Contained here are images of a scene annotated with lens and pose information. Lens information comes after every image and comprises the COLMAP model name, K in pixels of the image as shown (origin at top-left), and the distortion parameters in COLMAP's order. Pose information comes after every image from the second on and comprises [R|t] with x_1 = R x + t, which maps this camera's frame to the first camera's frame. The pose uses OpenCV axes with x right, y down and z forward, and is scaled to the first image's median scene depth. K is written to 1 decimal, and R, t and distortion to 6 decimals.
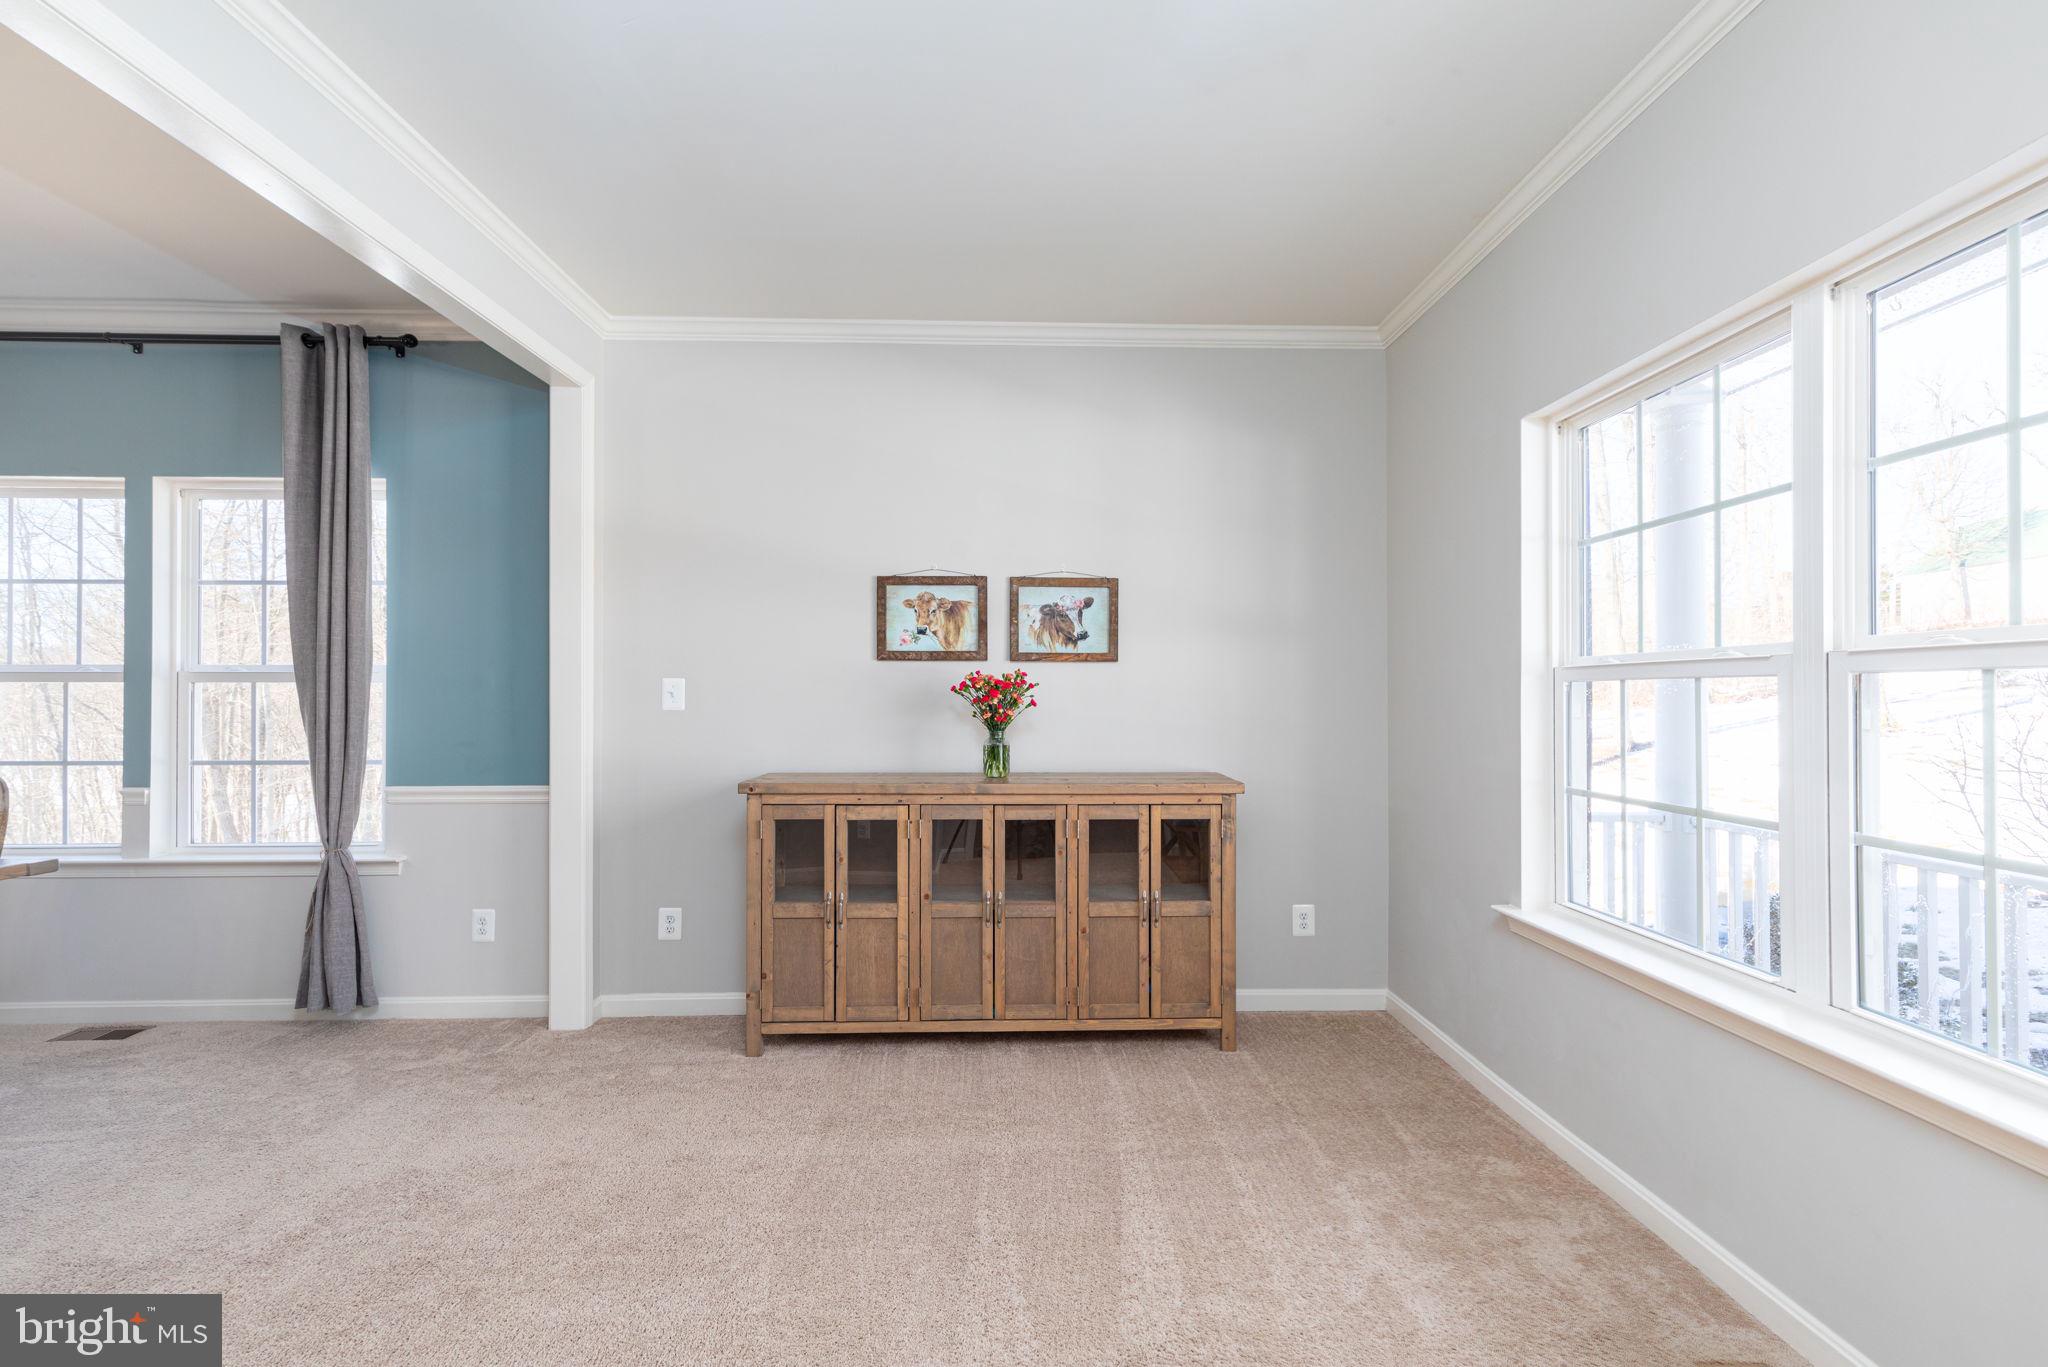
lens RADIAL K [[924.6, 0, 1027.7], [0, 924.6, 687.4], [0, 0, 1]] dist [0.011057, -0.003194]
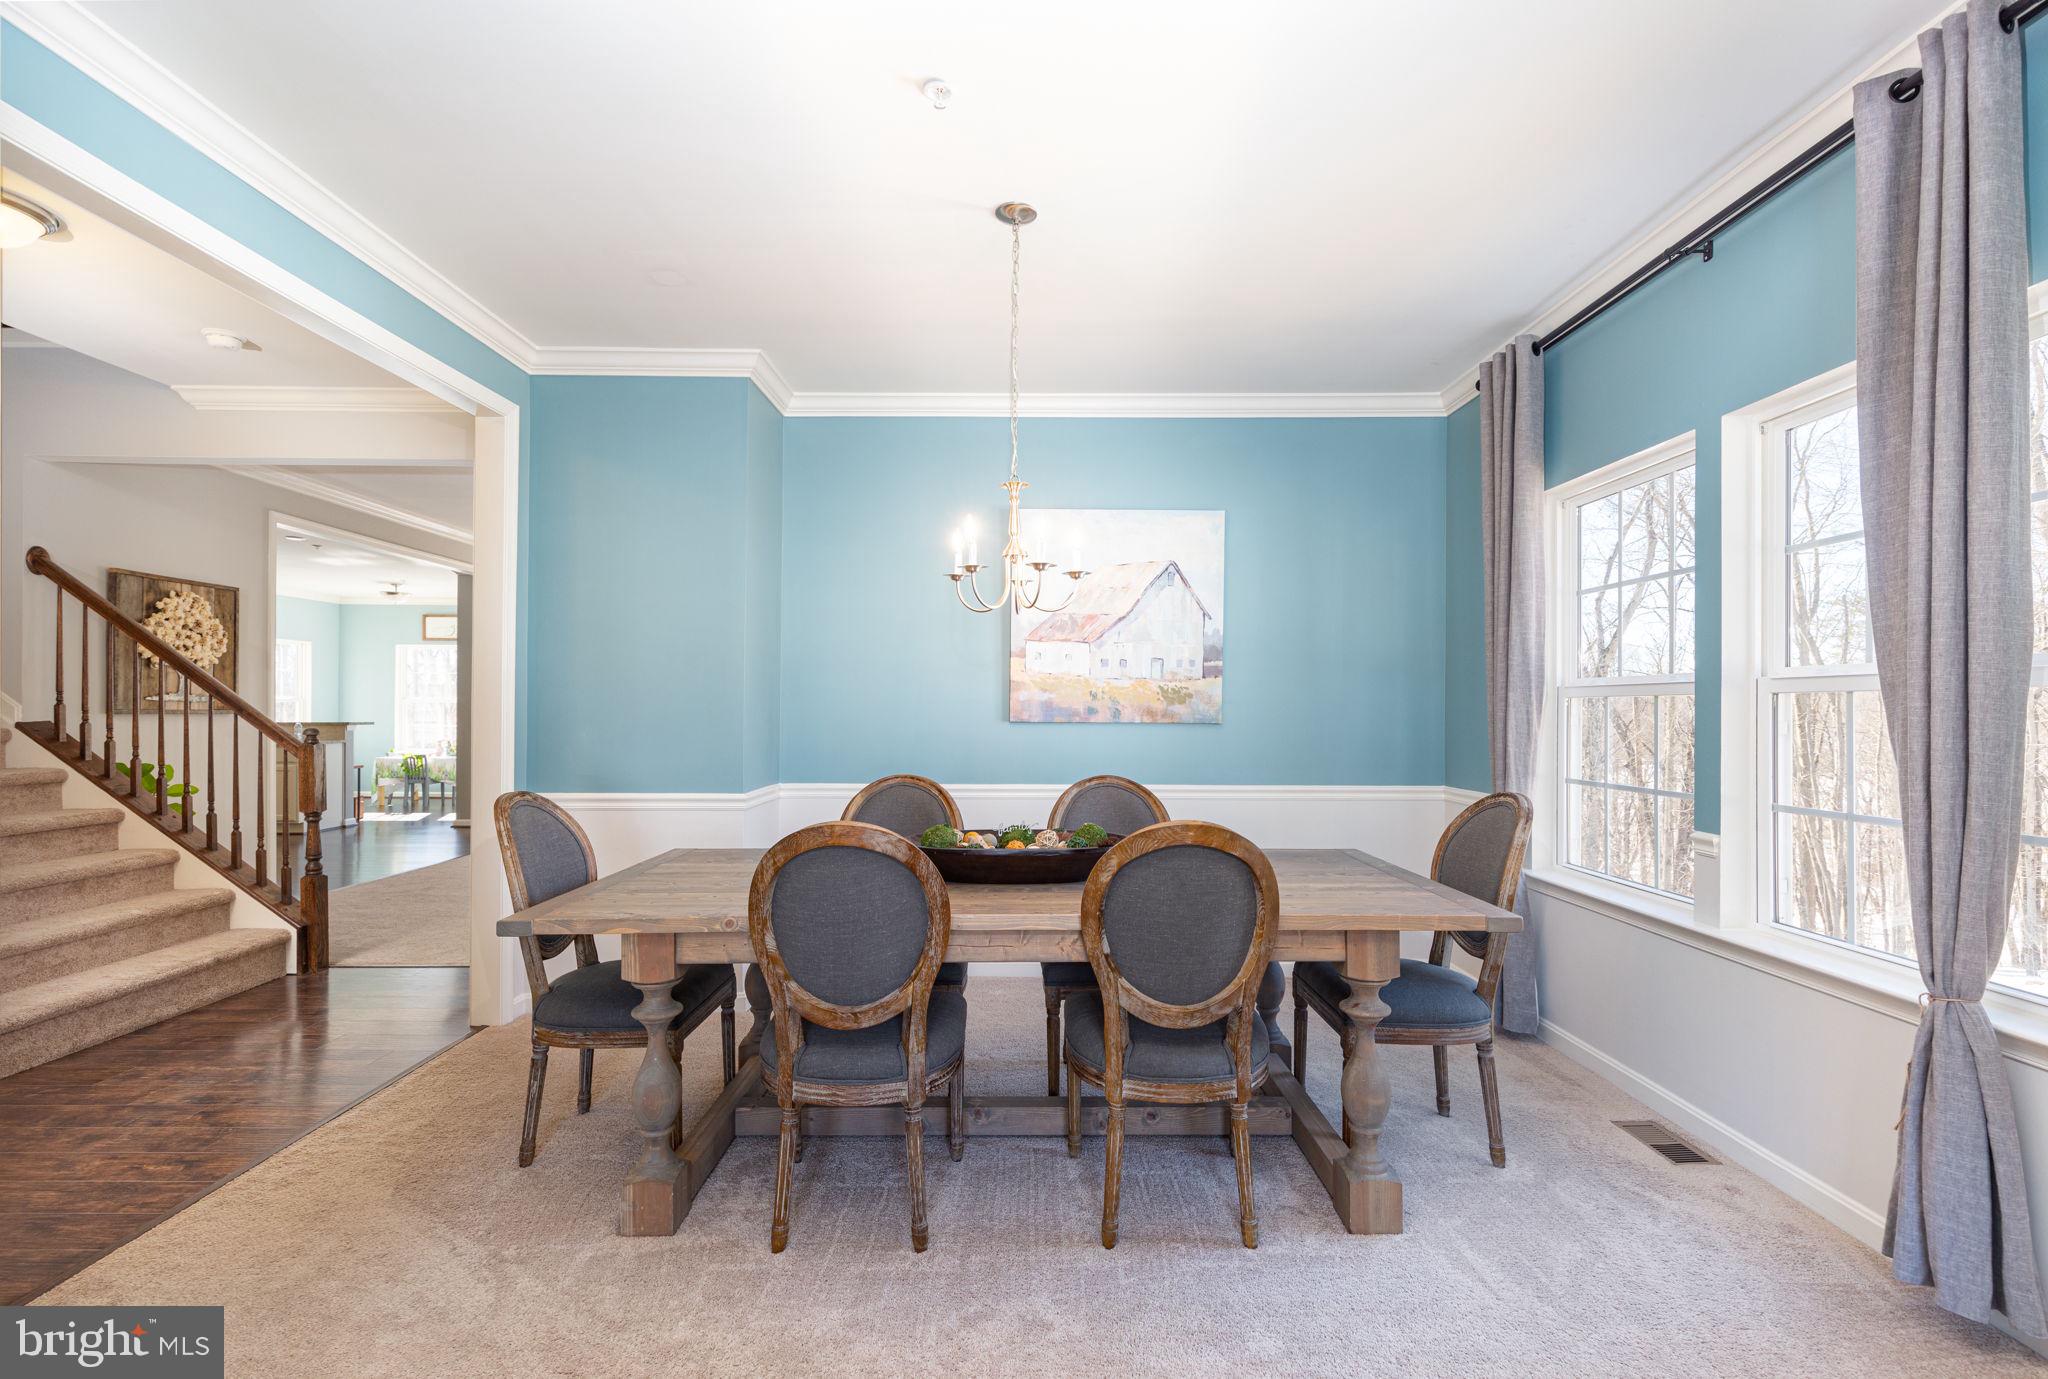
lens RADIAL K [[935.4, 0, 1026.0], [0, 935.4, 701.0], [0, 0, 1]] dist [0.010715, -0.001998]
pose [[-0.015663, -0.006960, -0.999853, -0.188432], [0.006206, 0.999956, -0.007058, 0.003322], [0.999858, -0.006316, -0.015619, 0.474928]]
